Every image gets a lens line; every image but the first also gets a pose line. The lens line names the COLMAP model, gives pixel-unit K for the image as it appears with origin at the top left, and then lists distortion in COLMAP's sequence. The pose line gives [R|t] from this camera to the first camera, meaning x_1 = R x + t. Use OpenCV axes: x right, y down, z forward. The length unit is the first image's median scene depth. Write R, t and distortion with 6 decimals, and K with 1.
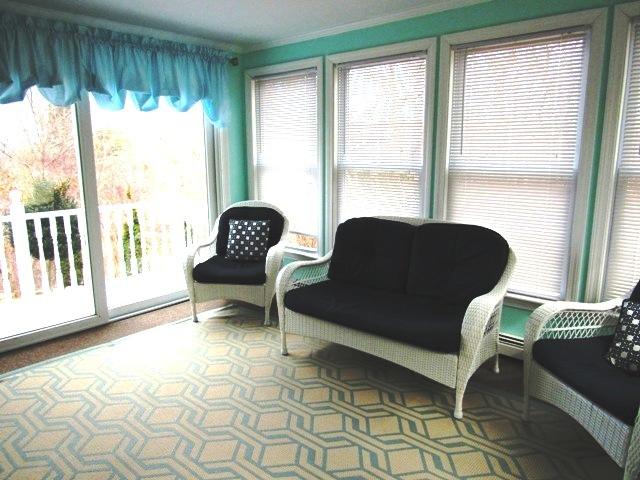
lens RADIAL K [[458.3, 0, 321.0], [0, 458.3, 240.1], [0, 0, 1]] dist [-0.018467, 0.002455]
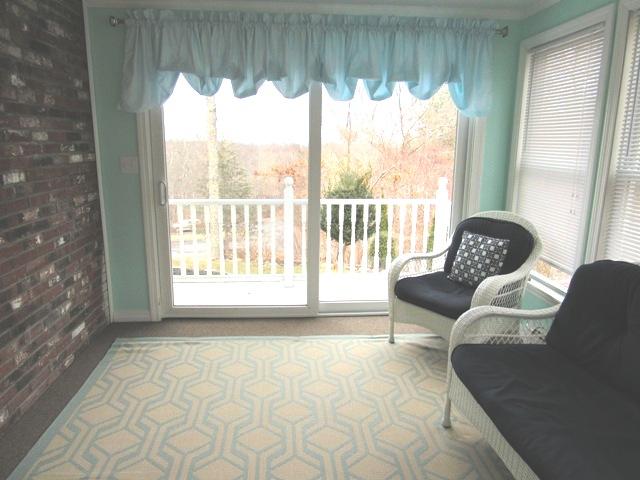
lens RADIAL K [[458.3, 0, 319.8], [0, 458.3, 238.0], [0, 0, 1]] dist [-0.018467, 0.002455]
pose [[0.714457, 0.155568, -0.682166, 0.190119], [-0.152981, 0.986112, 0.064660, -0.051748], [0.682751, 0.058162, 0.728333, 0.267099]]
